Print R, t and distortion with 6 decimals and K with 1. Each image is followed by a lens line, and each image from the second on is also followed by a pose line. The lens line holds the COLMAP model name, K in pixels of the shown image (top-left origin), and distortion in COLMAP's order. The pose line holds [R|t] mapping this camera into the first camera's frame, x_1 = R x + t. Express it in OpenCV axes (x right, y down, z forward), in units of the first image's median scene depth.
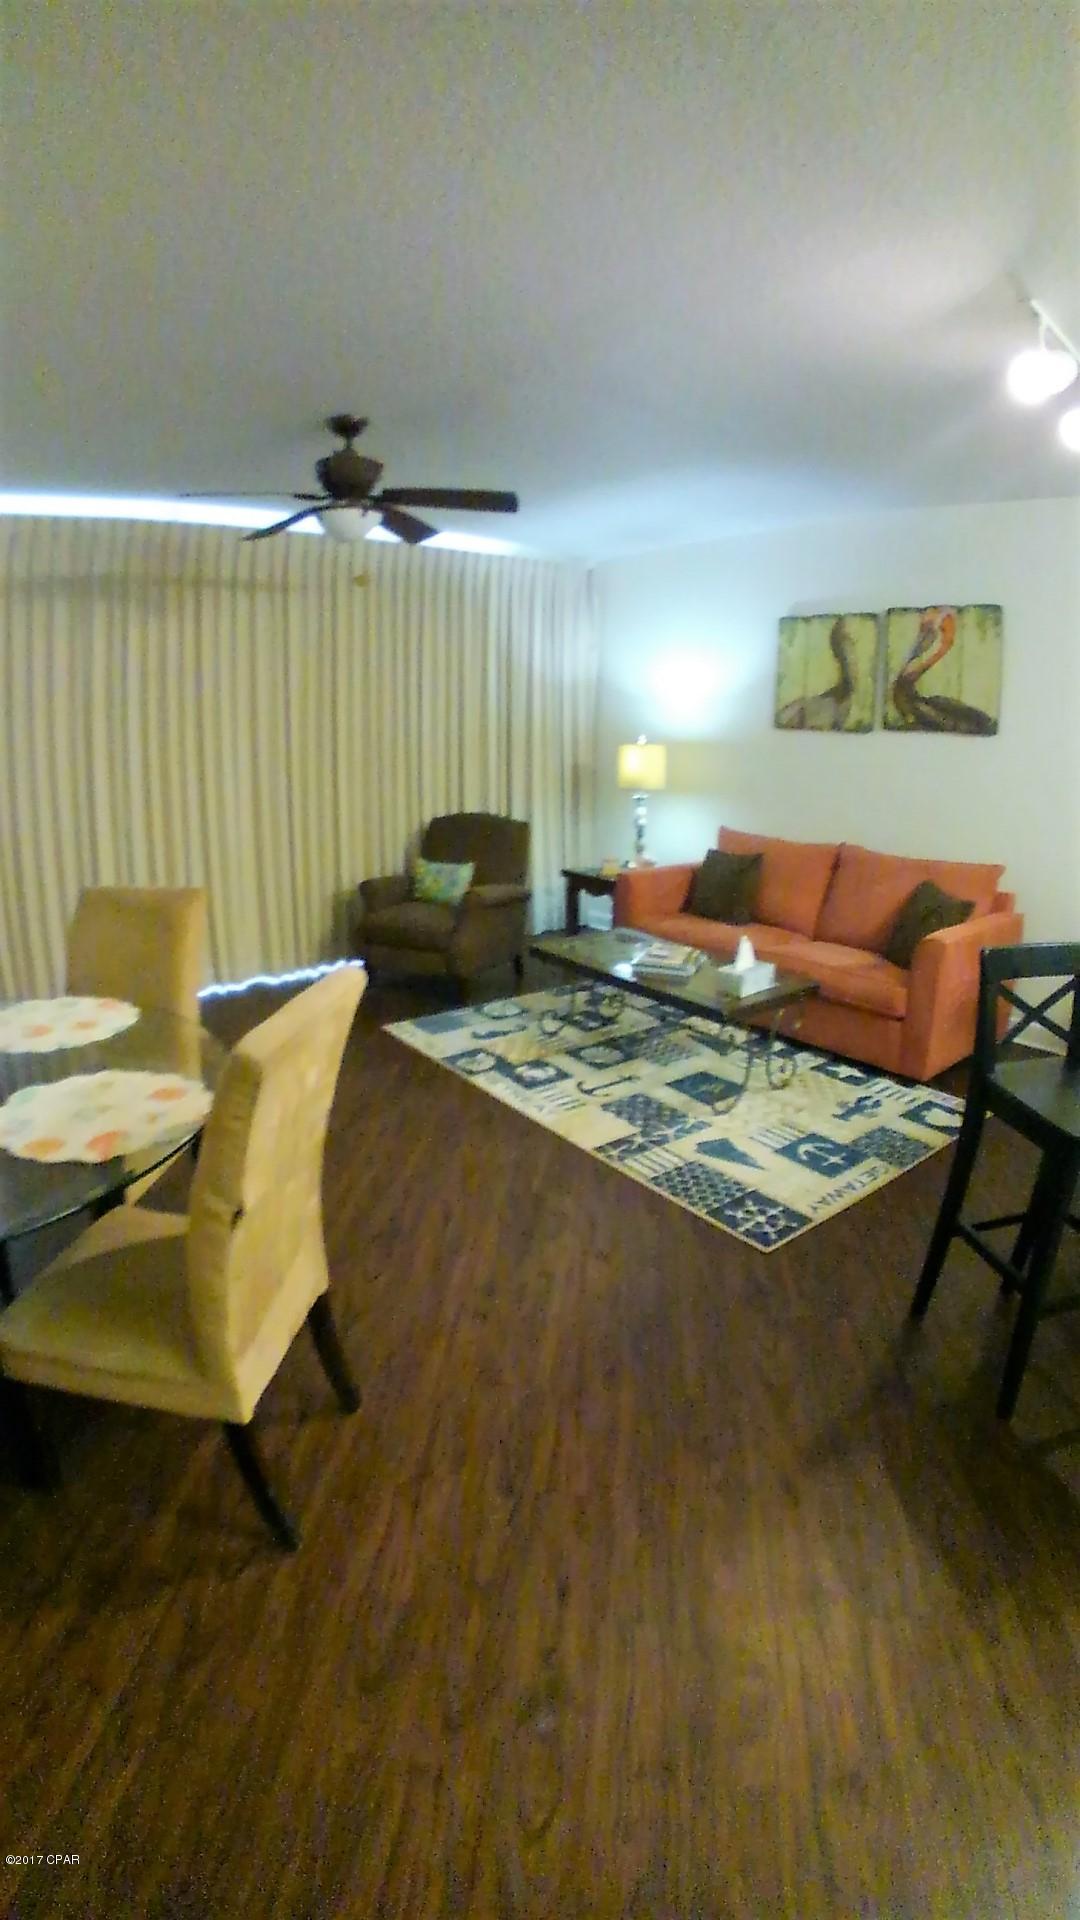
lens RADIAL K [[855.7, 0, 538.2], [0, 855.7, 940.4], [0, 0, 1]] dist [-0.214089, 0.039841]
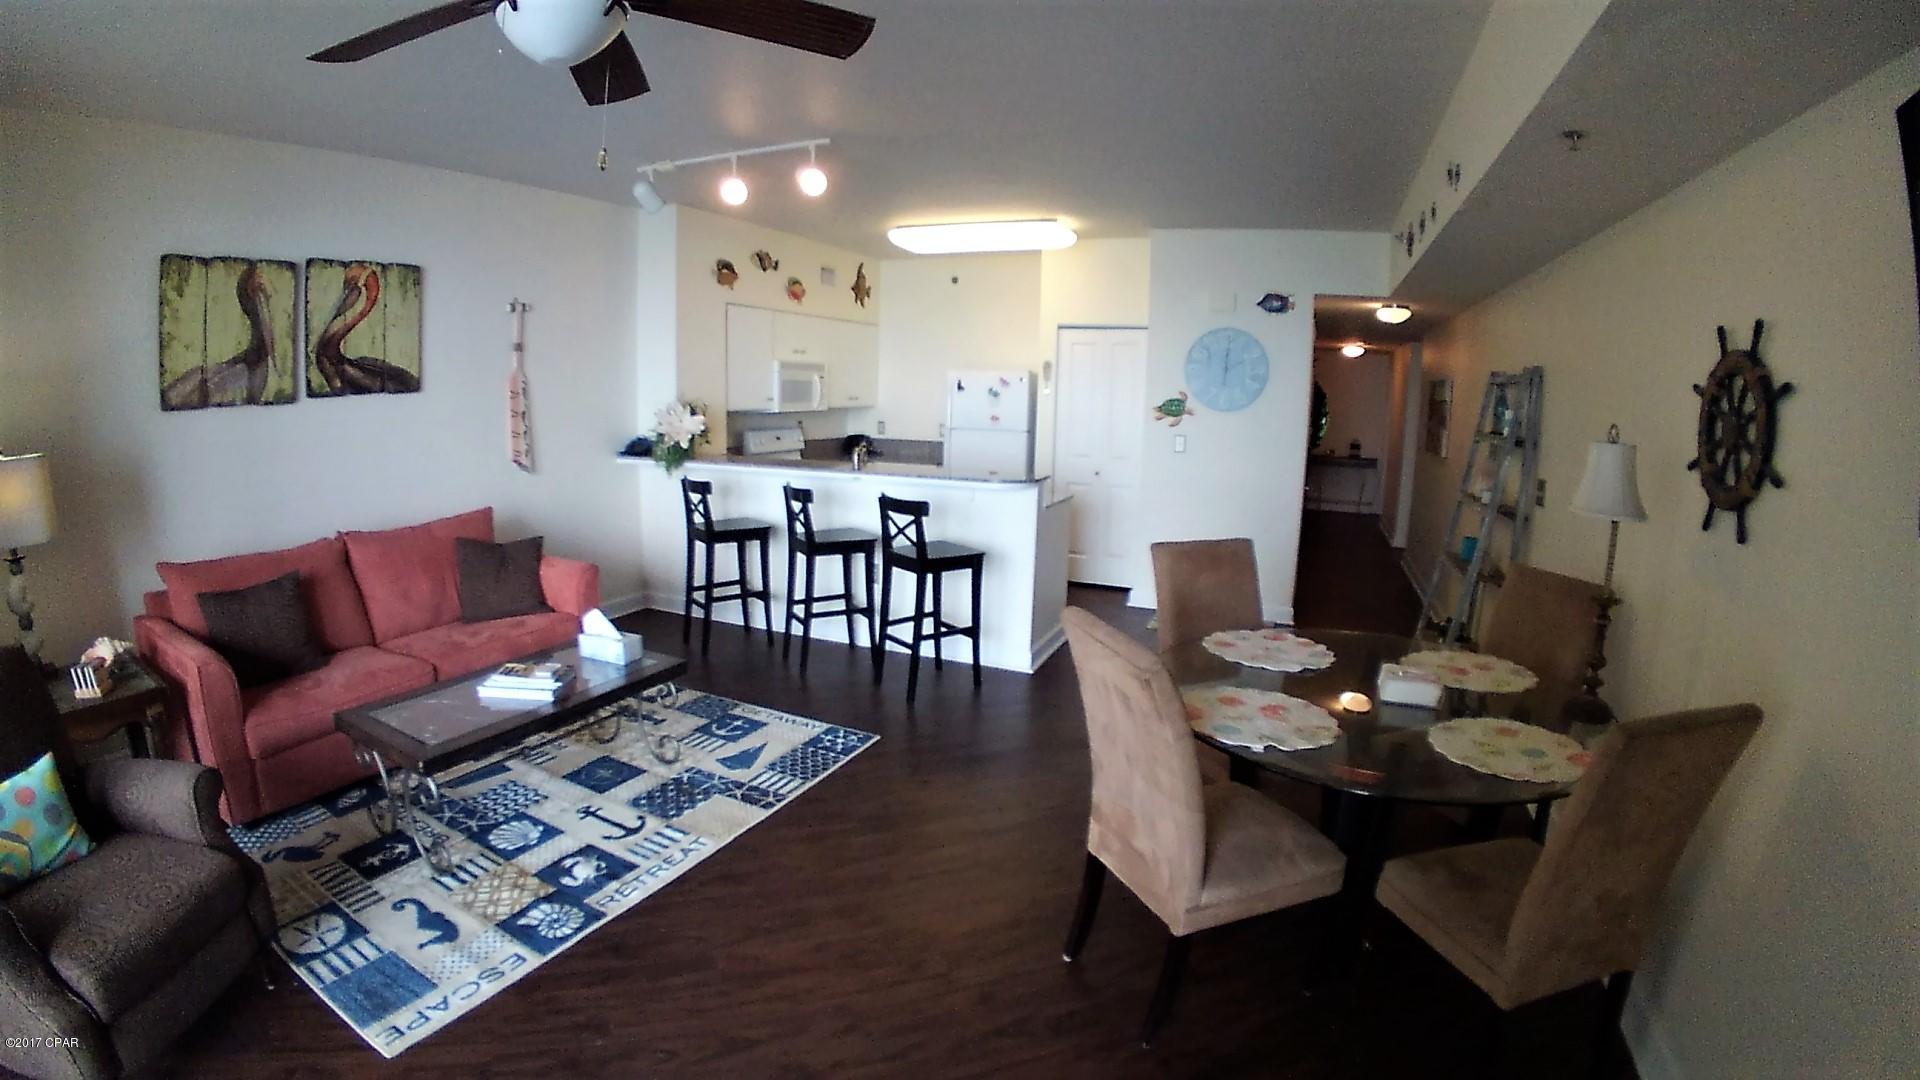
lens RADIAL K [[855.7, 0, 949.9], [0, 855.7, 538.4], [0, 0, 1]] dist [-0.214089, 0.039841]
pose [[-0.470146, -0.178624, 0.864324, -0.617549], [0.181623, 0.938766, 0.292801, -0.232409], [-0.863699, 0.294640, -0.408915, 0.805192]]
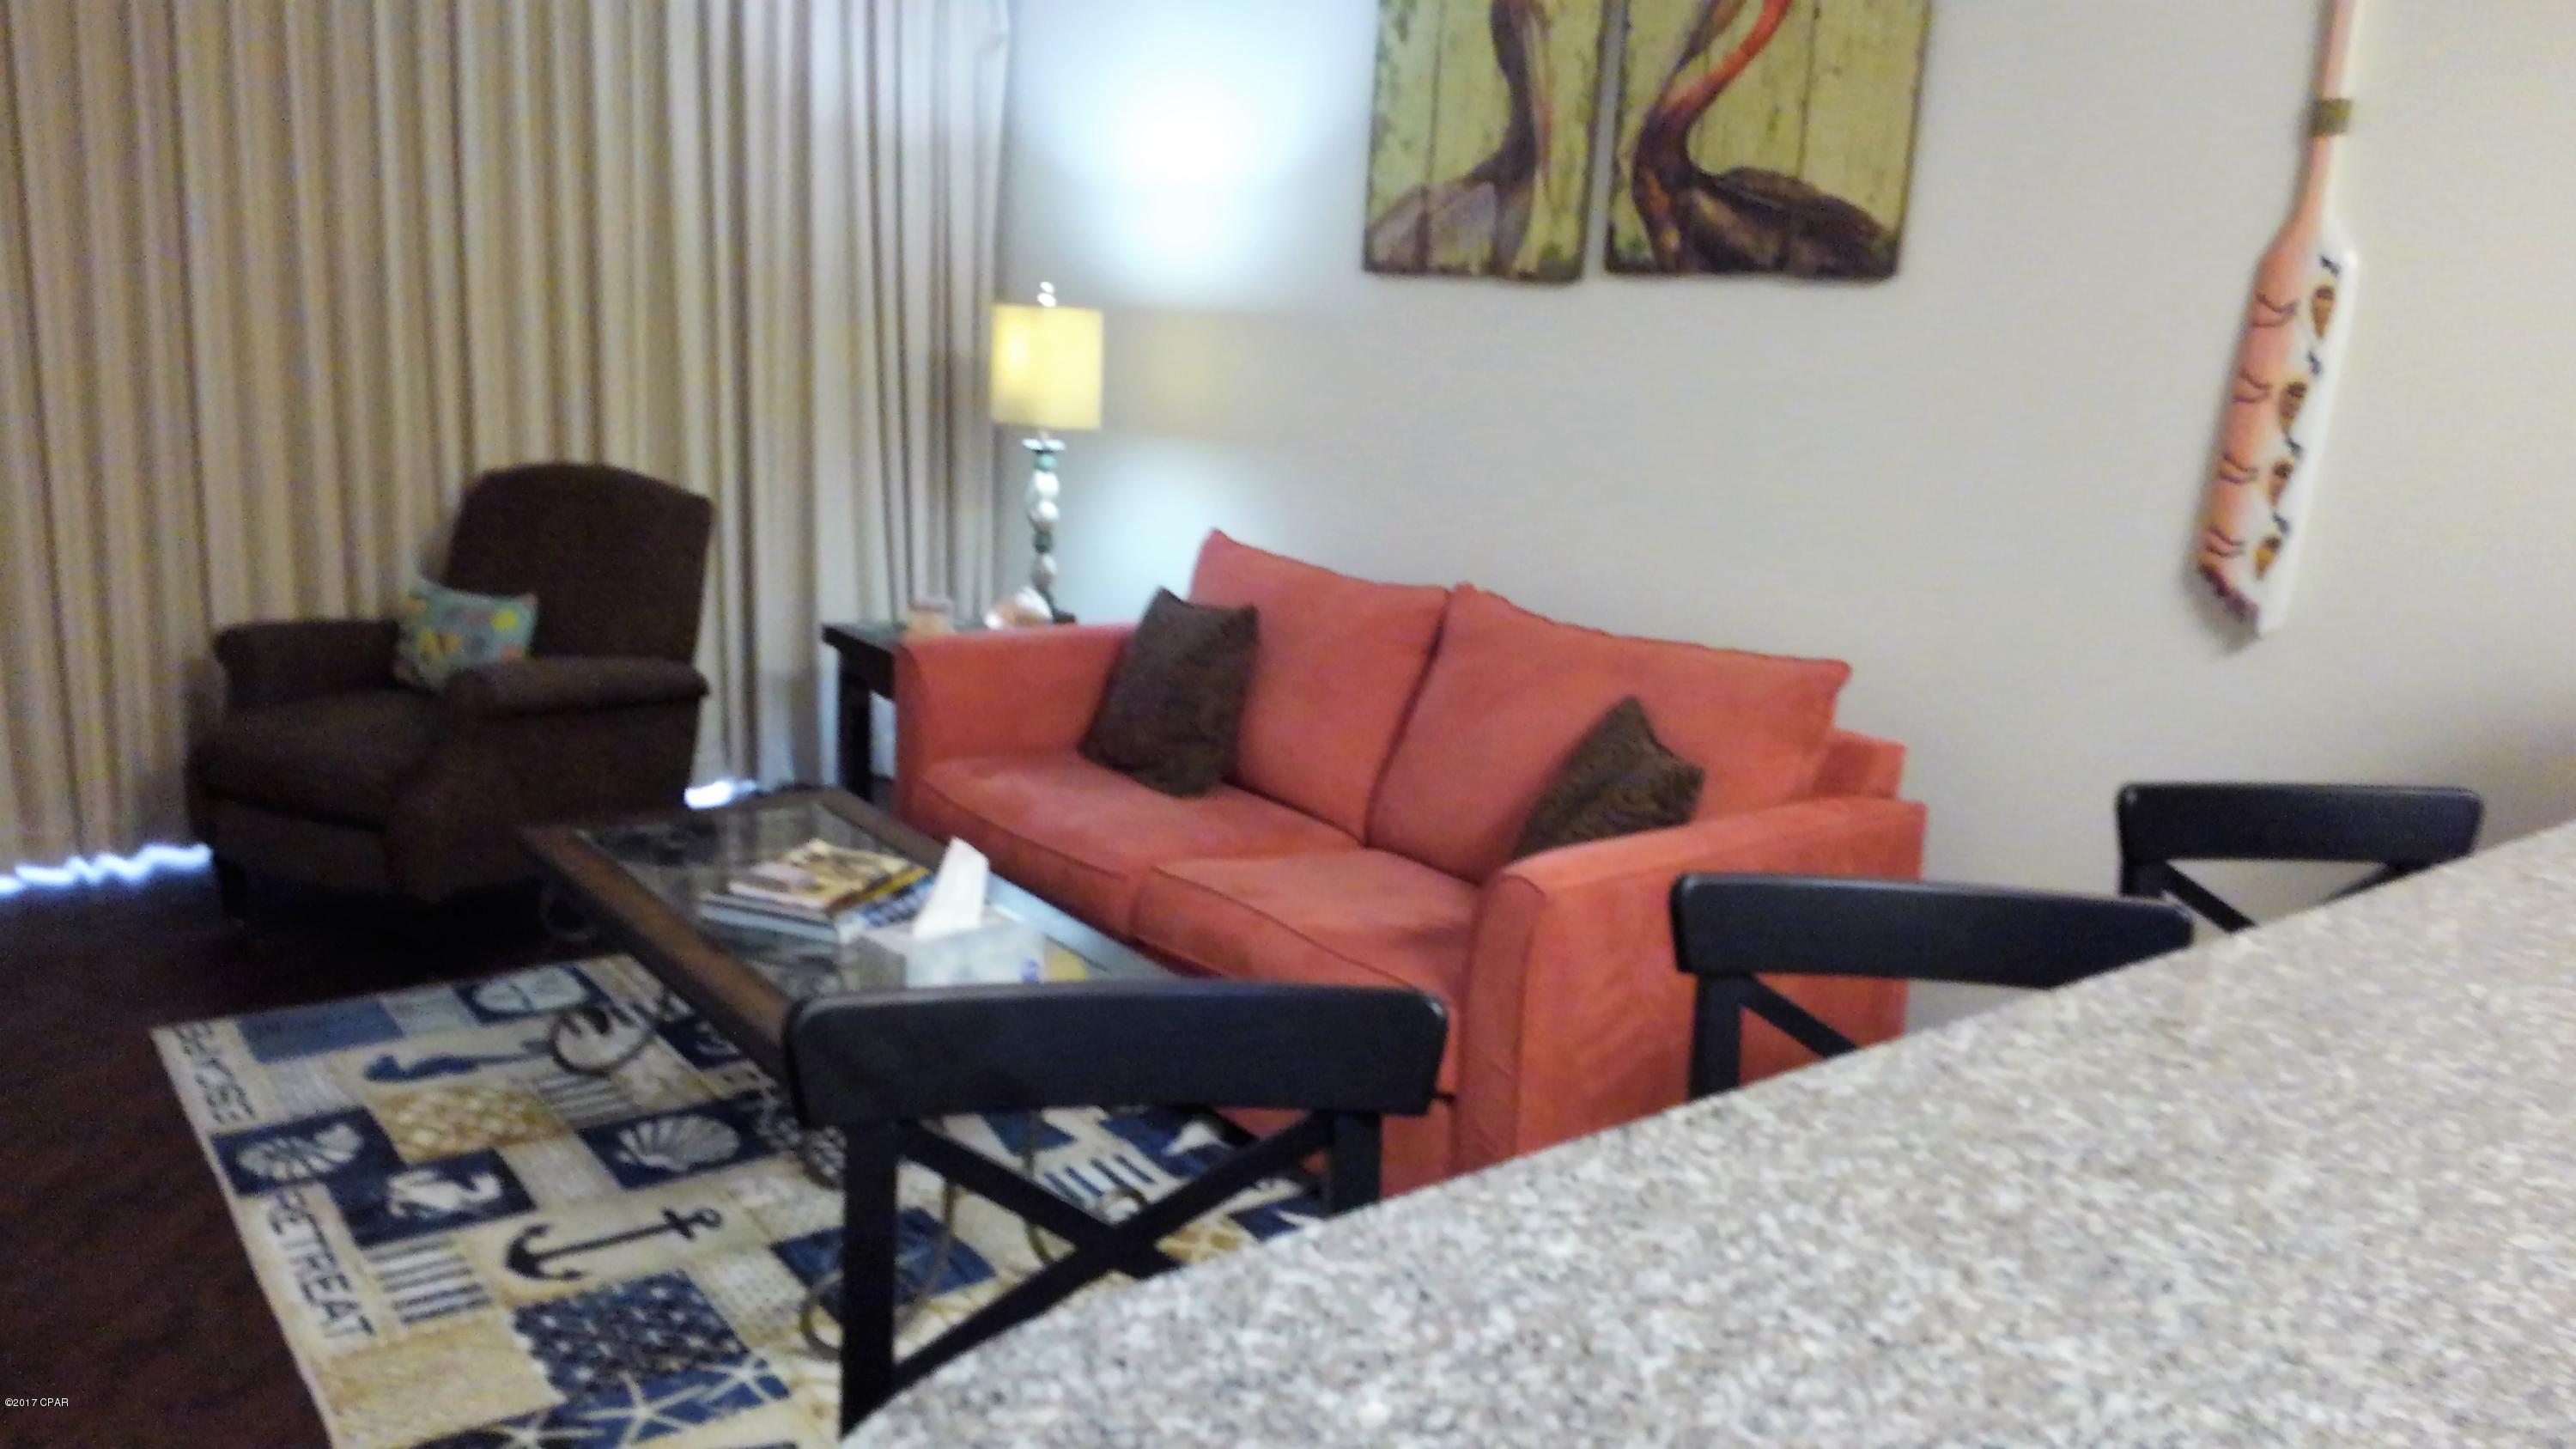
lens RADIAL K [[1939.8, 0, 1299.7], [0, 1939.8, 726.9], [0, 0, 1]] dist [0.115128, -0.174478]
pose [[0.998943, 0.043554, 0.014673, 0.296943], [-0.043173, 0.998746, -0.025359, -0.030331], [-0.015760, 0.024699, 0.999571, 0.141058]]
